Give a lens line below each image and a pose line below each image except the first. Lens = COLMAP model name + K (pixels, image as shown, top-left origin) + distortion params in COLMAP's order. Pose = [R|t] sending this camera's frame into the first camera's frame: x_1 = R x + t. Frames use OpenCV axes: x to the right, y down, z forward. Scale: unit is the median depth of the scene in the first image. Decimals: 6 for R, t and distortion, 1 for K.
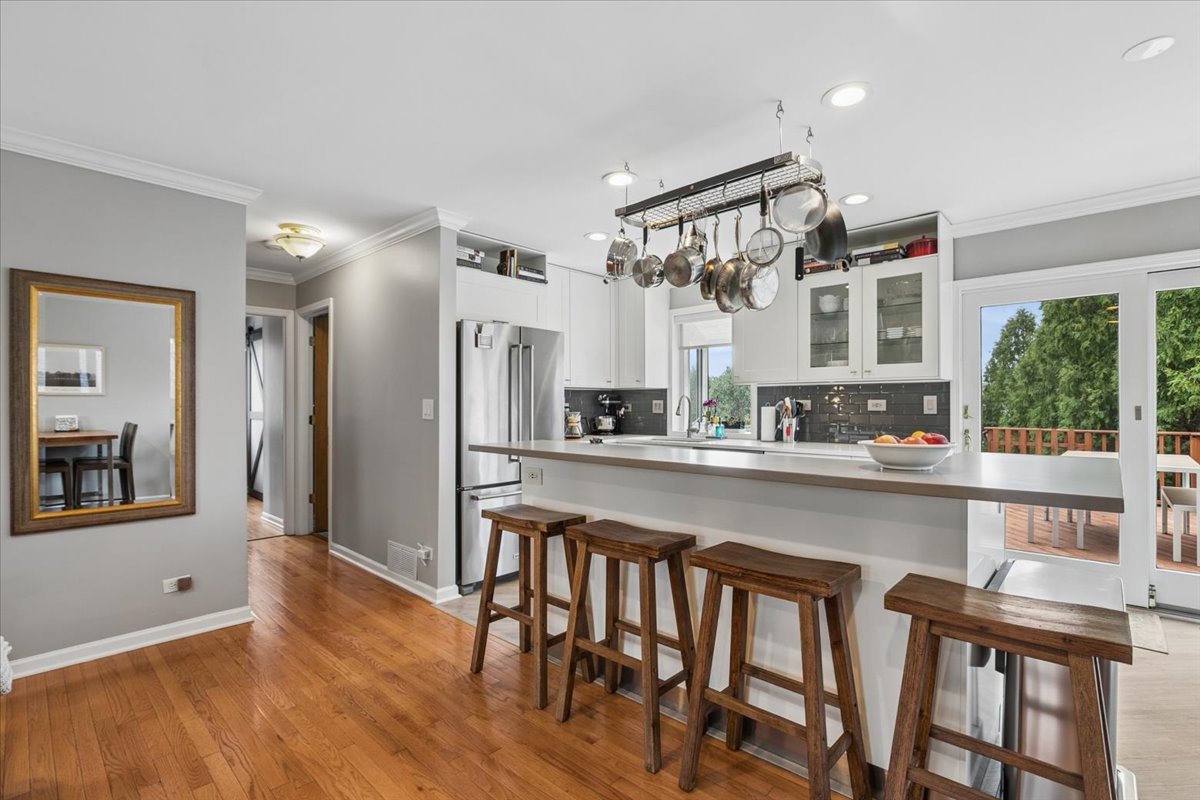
lens RADIAL K [[549.5, 0, 602.4], [0, 549.5, 401.1], [0, 0, 1]] dist [-0.021794, 0.003191]
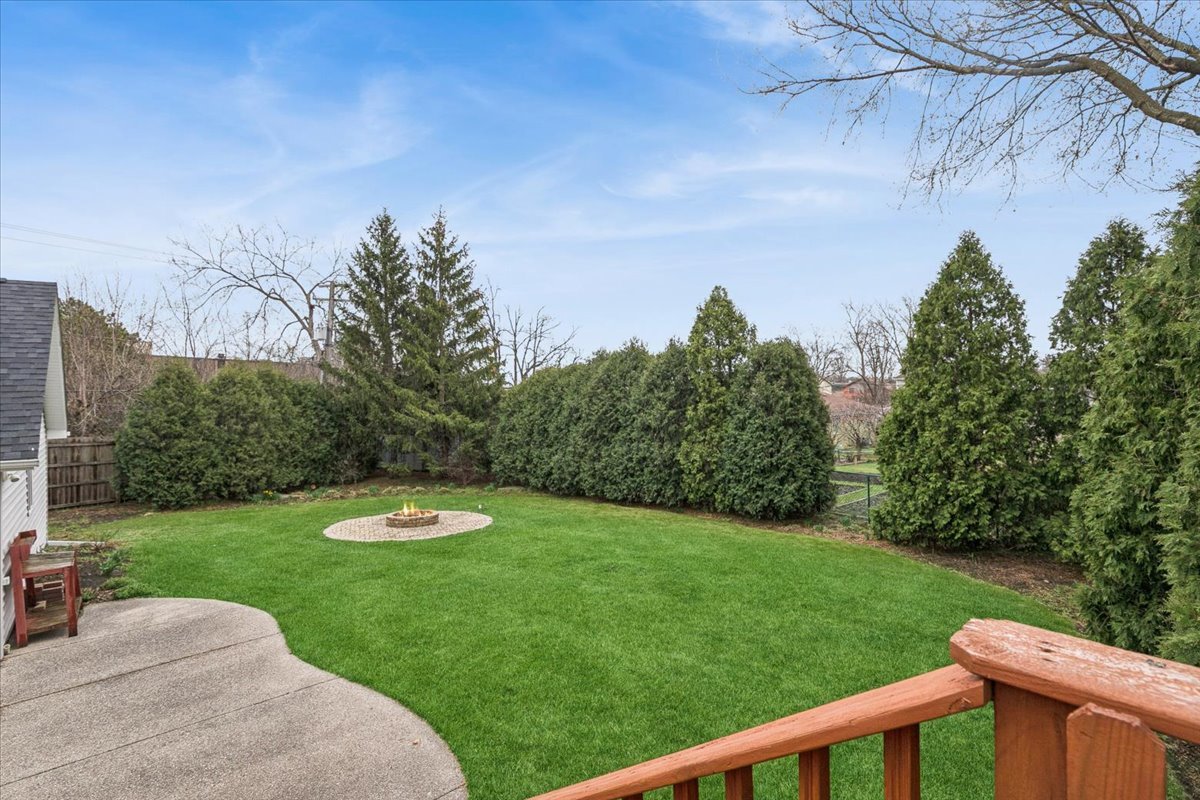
lens RADIAL K [[549.5, 0, 602.0], [0, 549.5, 389.1], [0, 0, 1]] dist [-0.021794, 0.003191]
pose [[0.996464, -0.011639, -0.083207, 1.396646], [0.011361, 0.999928, -0.003812, 0.023636], [0.083245, 0.002853, 0.996525, 1.963389]]
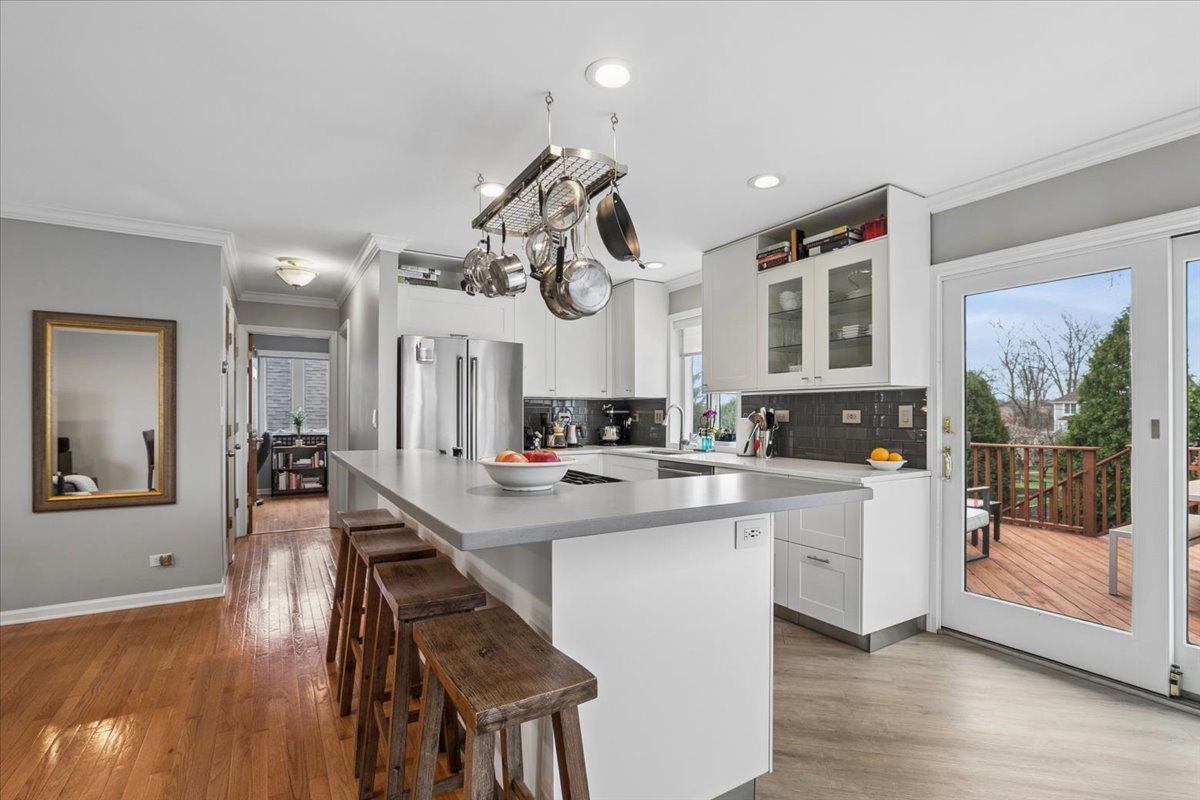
lens RADIAL K [[549.5, 0, 600.4], [0, 549.5, 410.2], [0, 0, 1]] dist [-0.021794, 0.003191]
pose [[0.961301, 0.001329, -0.275496, 0.382364], [-0.001356, 0.999999, 0.000092, -0.001977], [0.275496, 0.000285, 0.961302, 0.071298]]
